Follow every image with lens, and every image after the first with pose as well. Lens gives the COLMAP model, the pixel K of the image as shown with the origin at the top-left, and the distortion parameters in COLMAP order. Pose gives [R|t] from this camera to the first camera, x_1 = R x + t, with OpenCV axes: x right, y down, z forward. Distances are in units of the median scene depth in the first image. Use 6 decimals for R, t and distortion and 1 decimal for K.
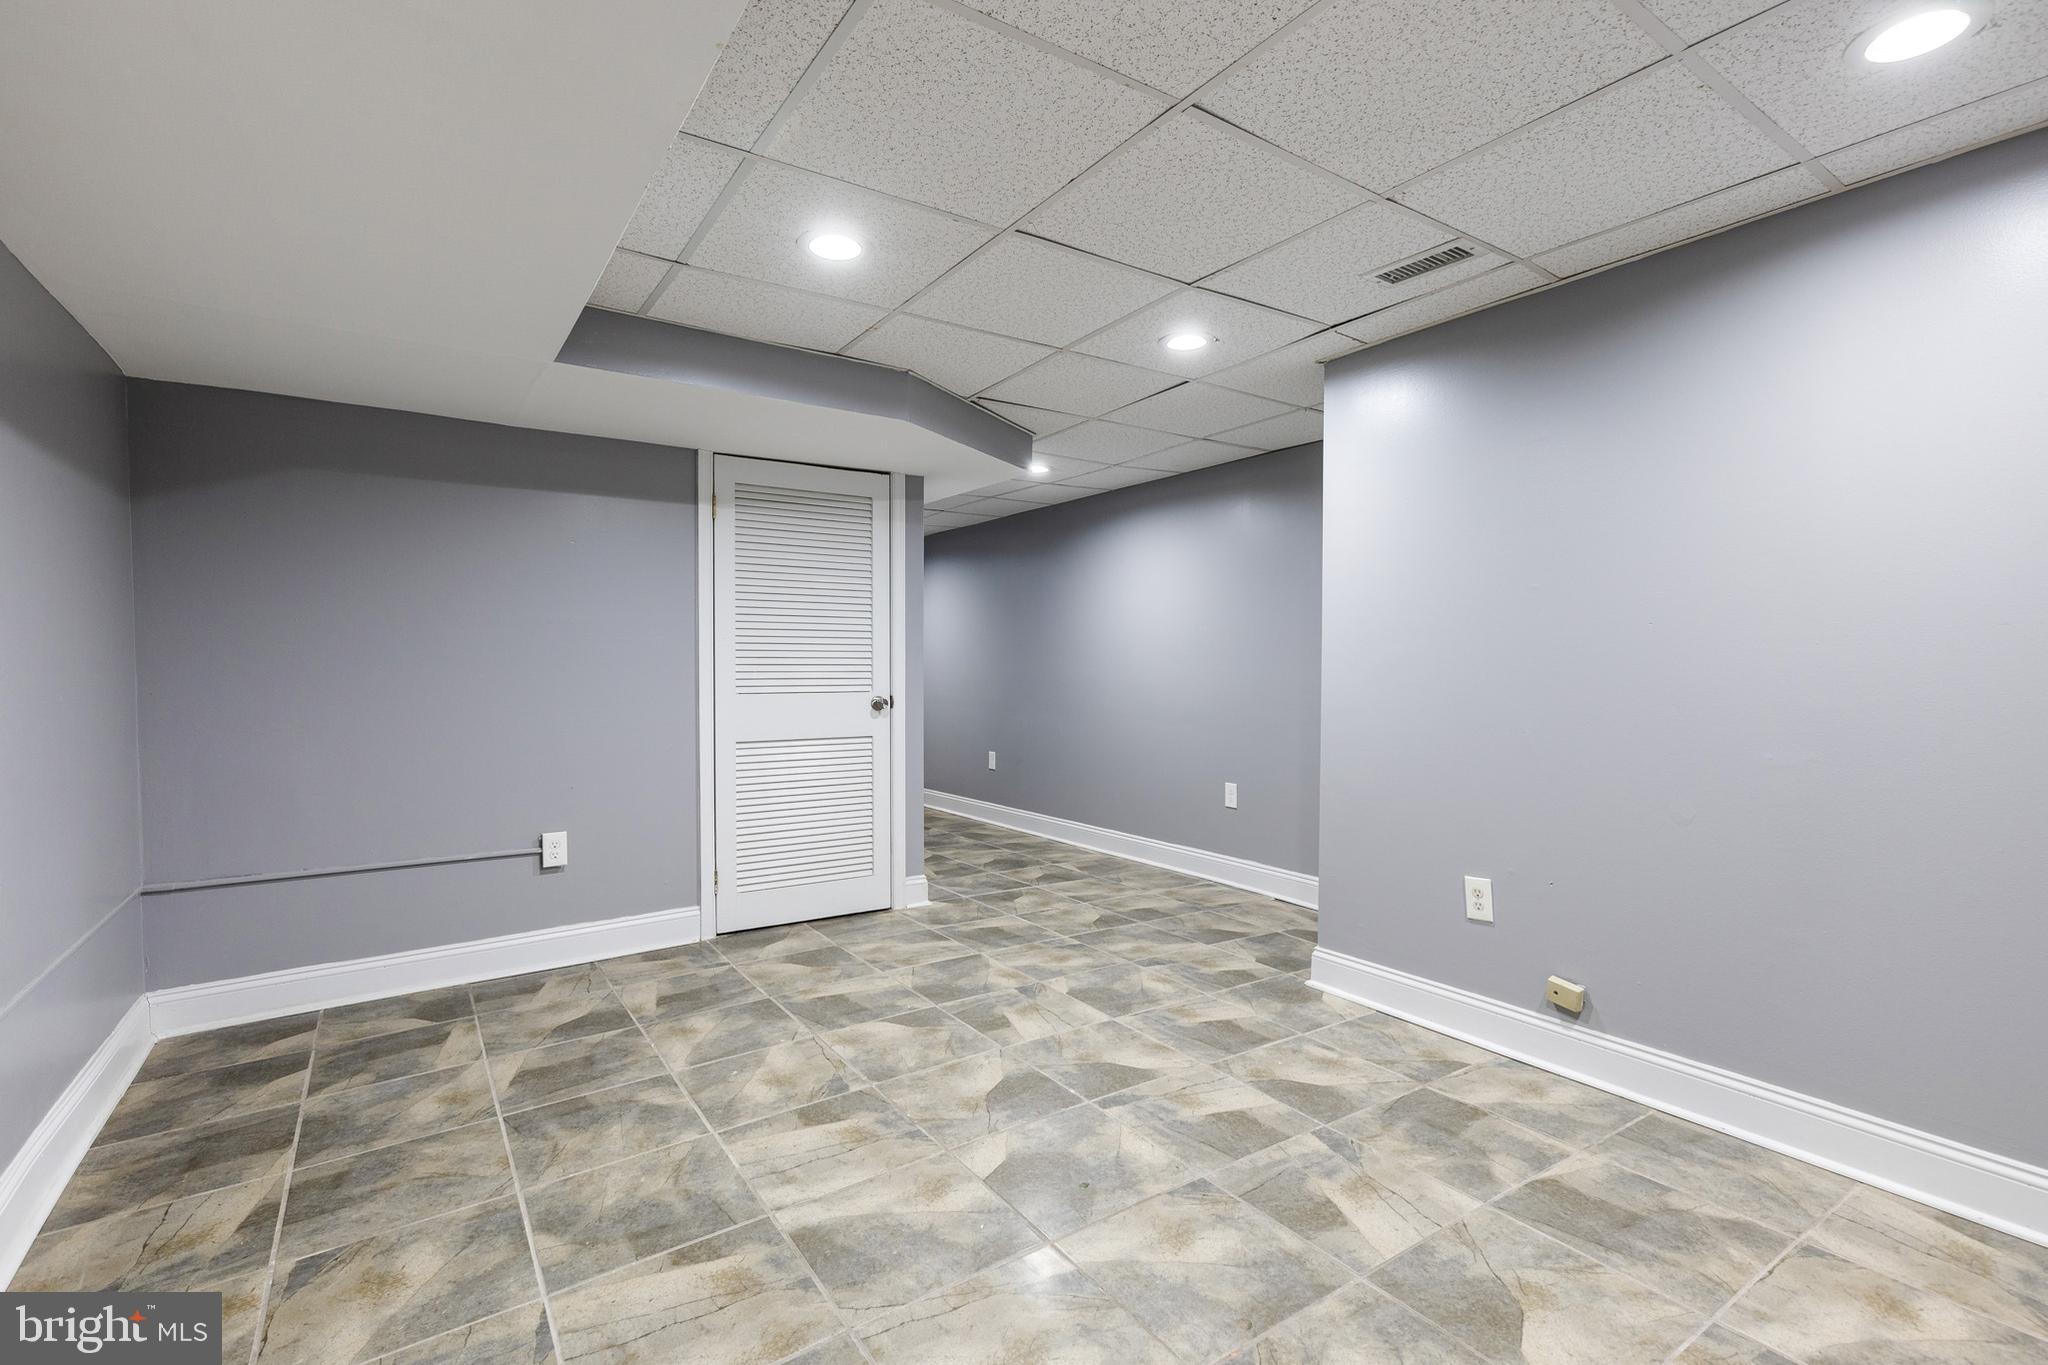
lens RADIAL K [[942.7, 0, 1039.8], [0, 942.7, 682.8], [0, 0, 1]] dist [0.011911, -0.000741]
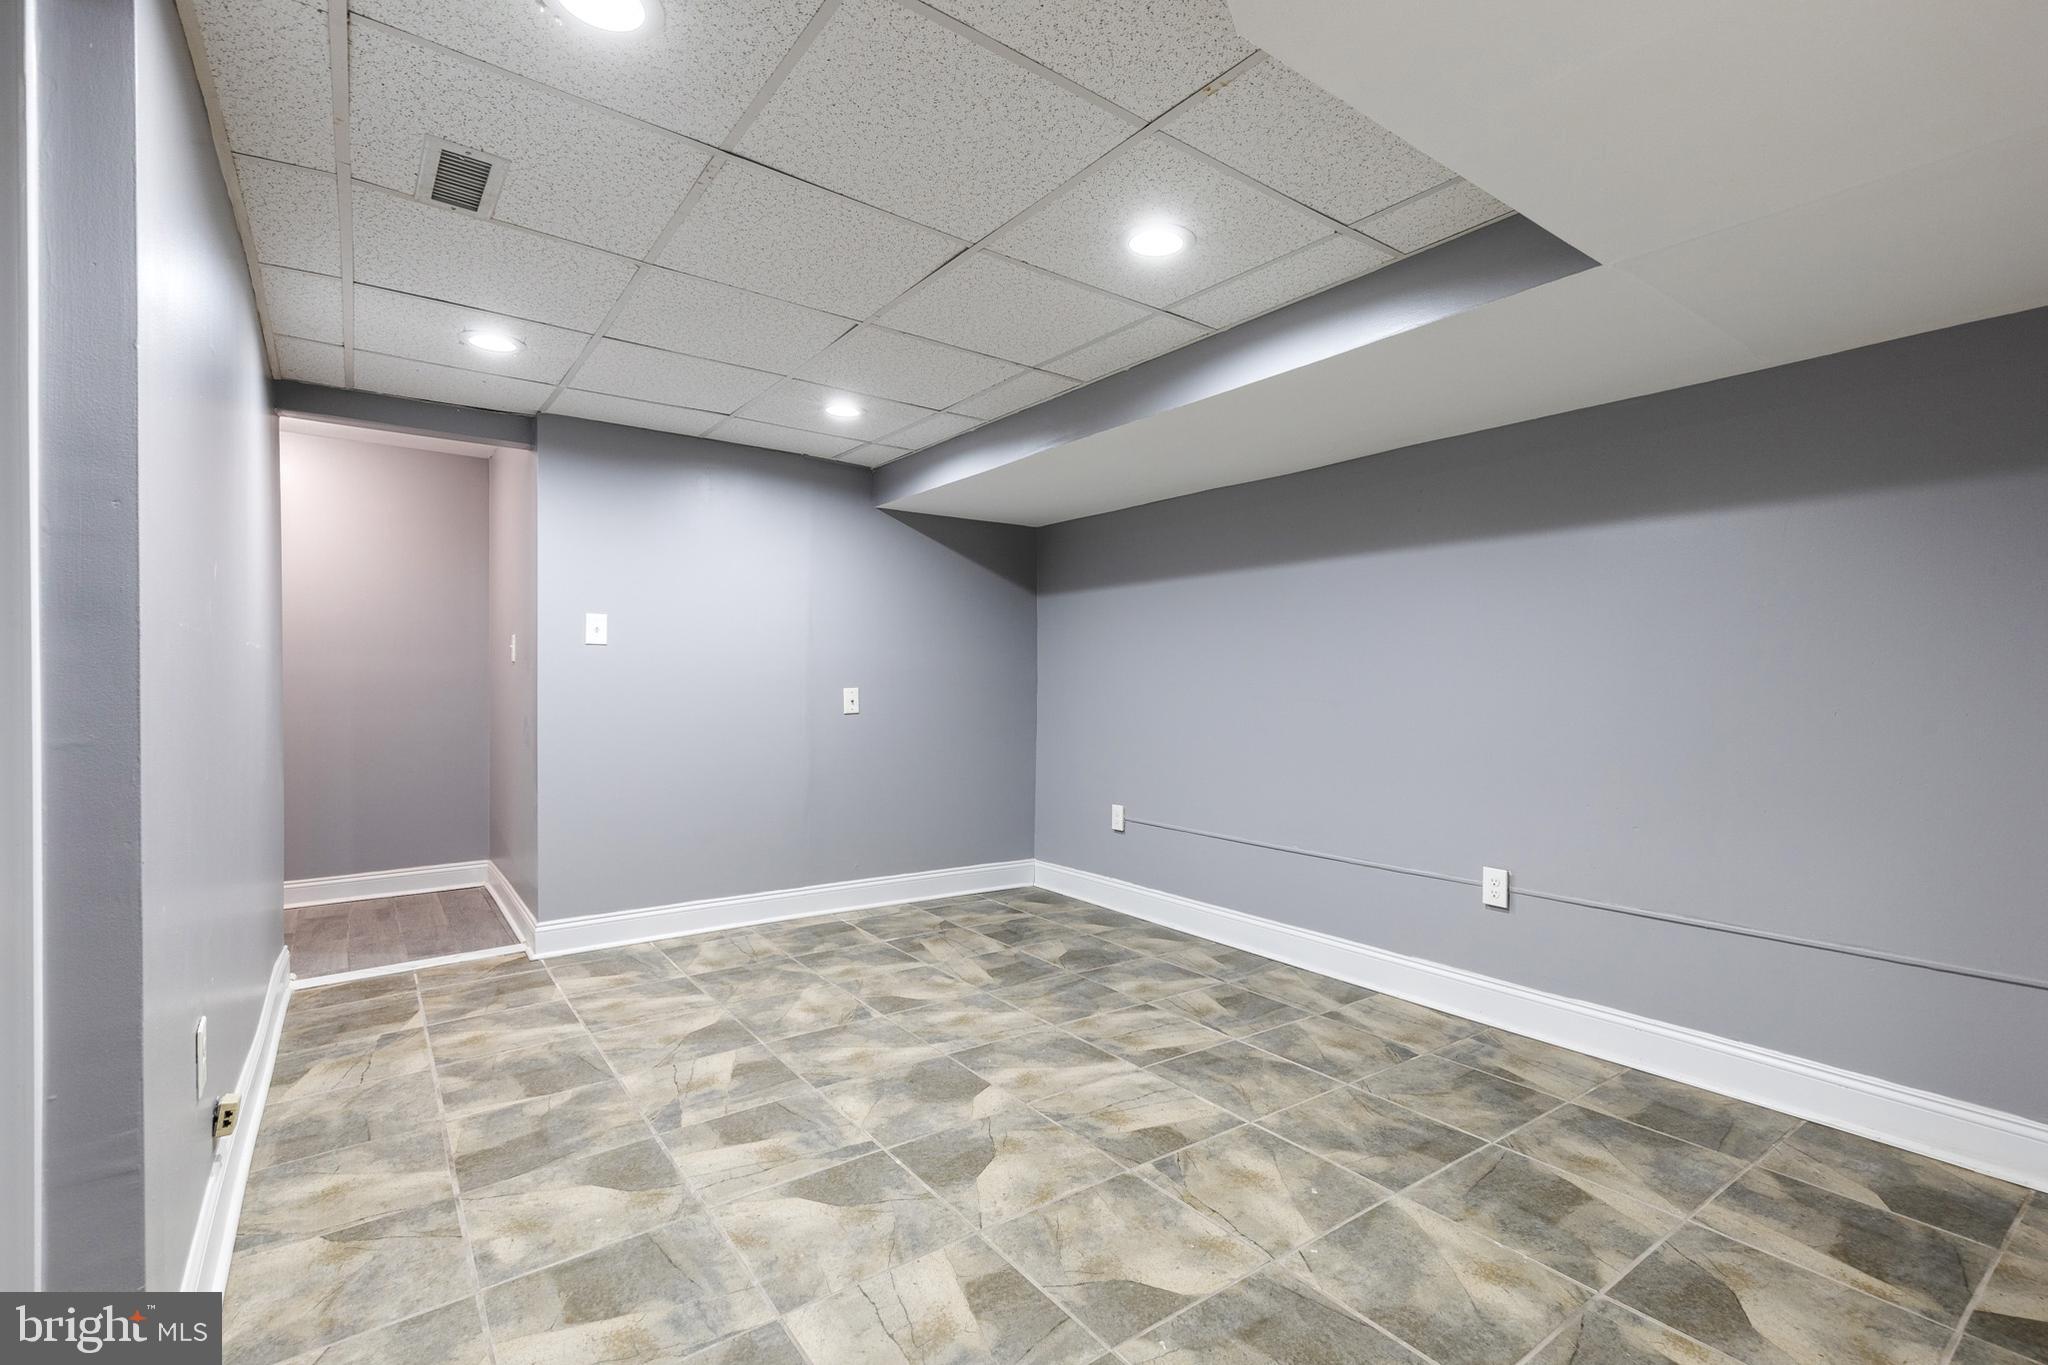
lens RADIAL K [[917.5, 0, 1045.7], [0, 917.5, 681.1], [0, 0, 1]] dist [0.010929, -0.001651]
pose [[-0.999102, -0.001898, -0.042337, -0.062532], [-0.002735, 0.999802, 0.019703, -0.032429], [0.042292, 0.019801, -0.998909, 1.750381]]
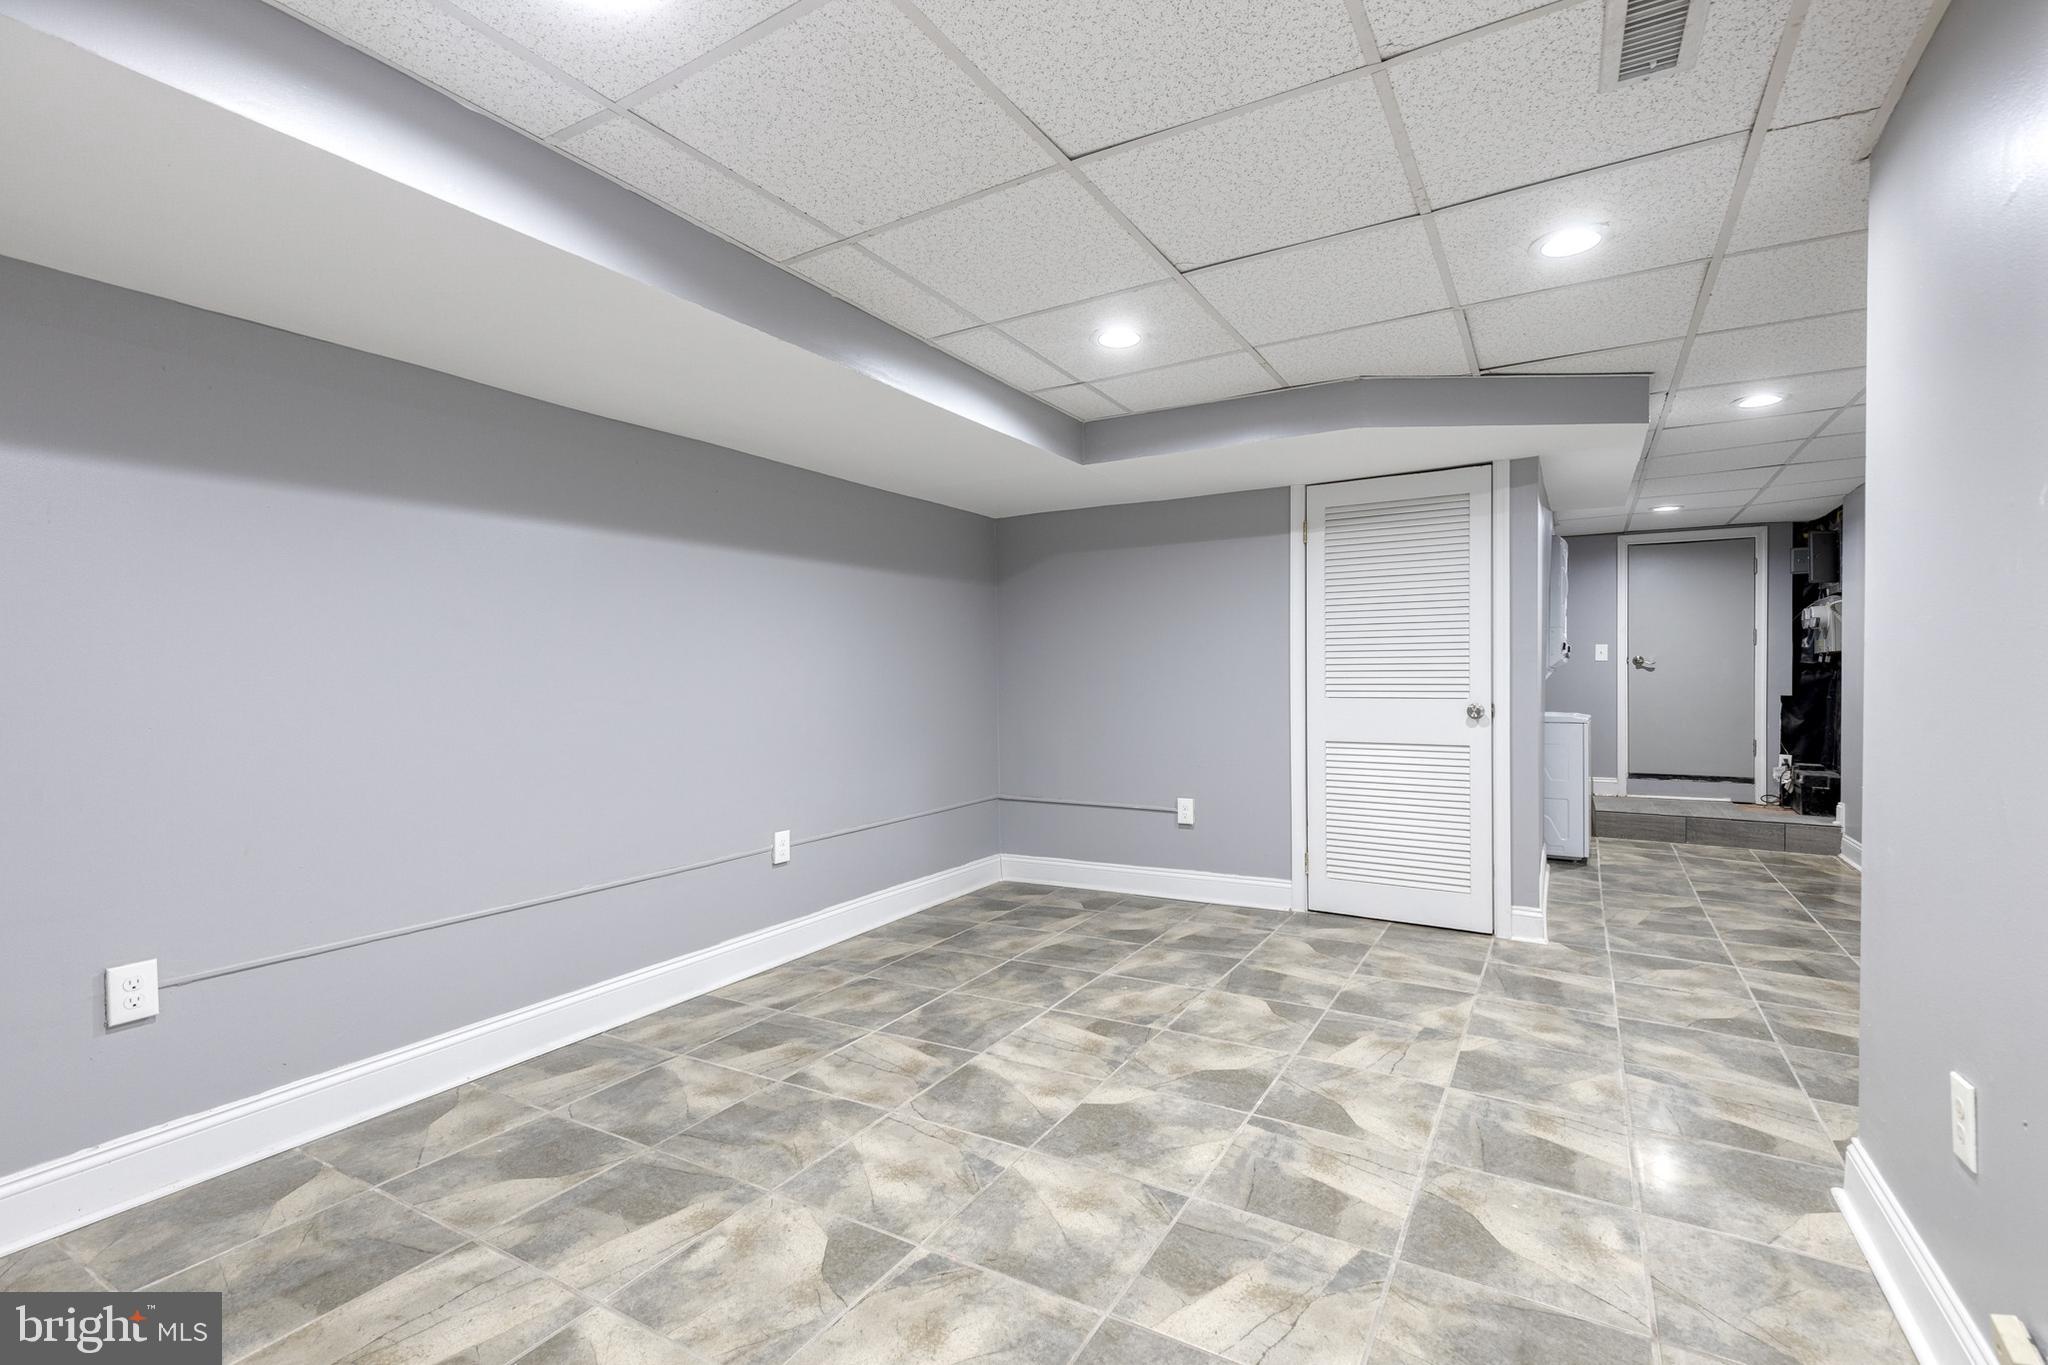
lens RADIAL K [[917.5, 0, 1045.7], [0, 917.5, 681.1], [0, 0, 1]] dist [0.010929, -0.001651]
pose [[0.428919, 0.005065, -0.903329, 0.761037], [-0.010112, 0.999949, 0.000805, -0.007347], [0.903286, 0.008790, 0.428948, 0.357836]]
